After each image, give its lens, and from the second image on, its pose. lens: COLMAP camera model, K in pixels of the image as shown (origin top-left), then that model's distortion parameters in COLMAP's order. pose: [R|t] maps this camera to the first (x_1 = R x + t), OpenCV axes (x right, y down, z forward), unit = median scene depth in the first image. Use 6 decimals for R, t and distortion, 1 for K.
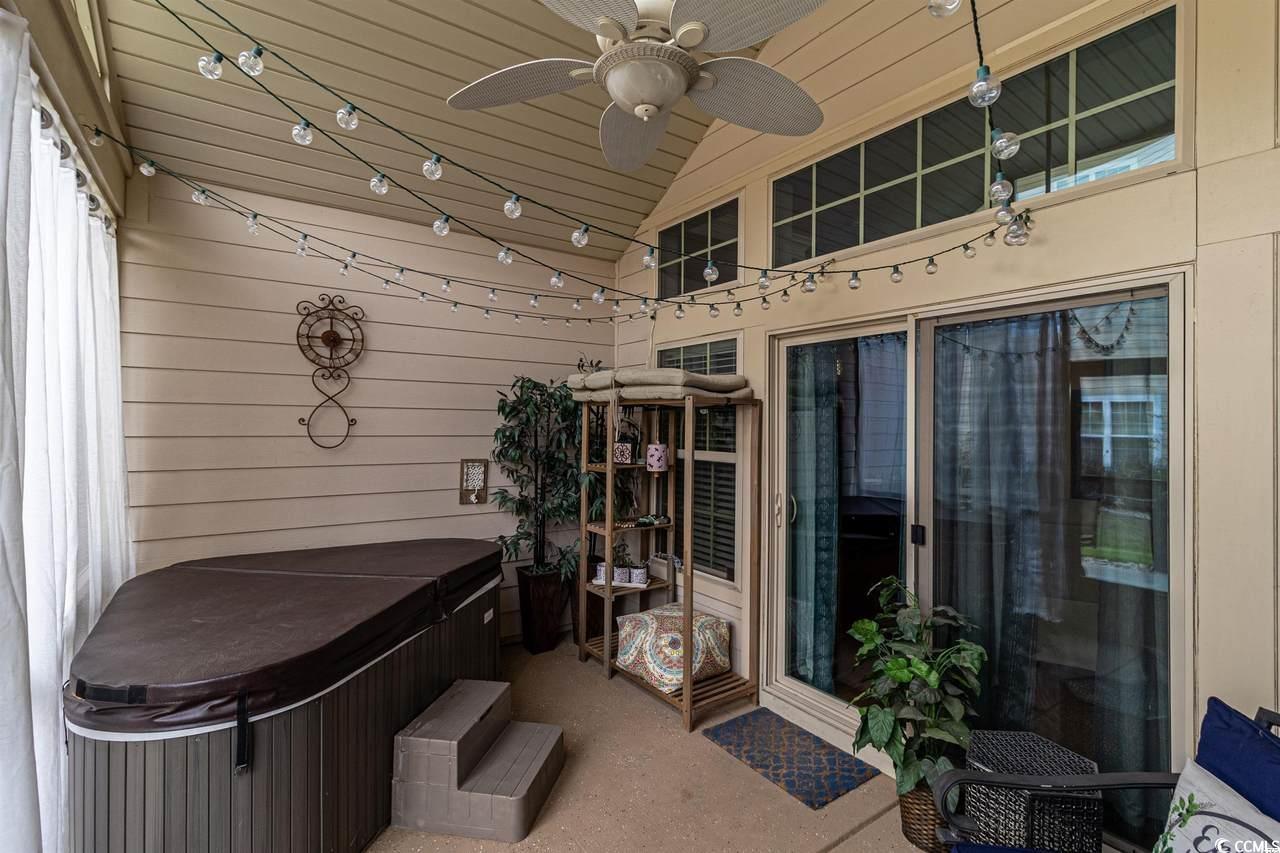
lens RADIAL K [[585.7, 0, 644.4], [0, 585.7, 418.1], [0, 0, 1]] dist [0.000442, 0.000805]
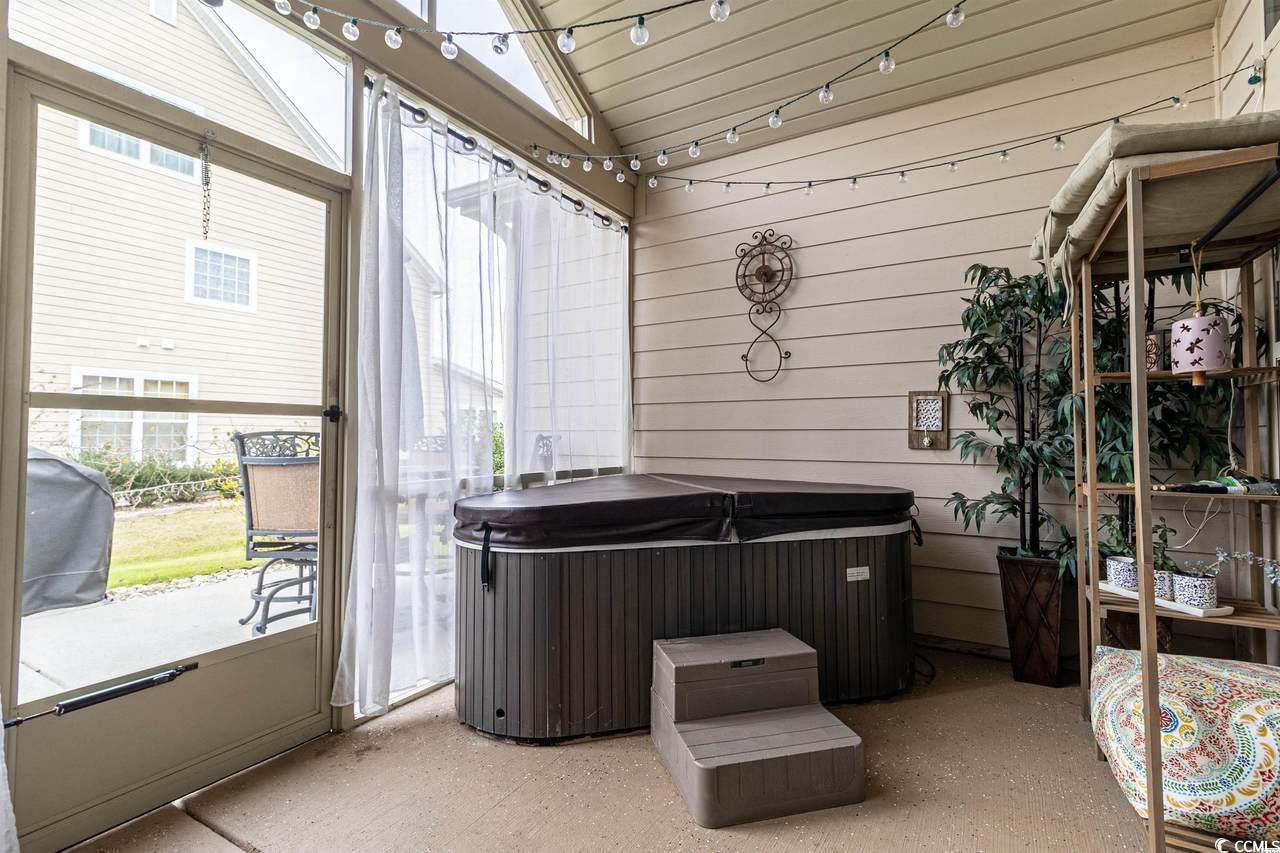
lens RADIAL K [[585.7, 0, 644.4], [0, 585.7, 418.1], [0, 0, 1]] dist [0.000442, 0.000805]
pose [[0.406798, -0.037806, -0.912736, 0.288389], [0.012834, 0.999281, -0.035671, 0.144070], [0.913428, 0.002797, 0.406990, 0.395695]]
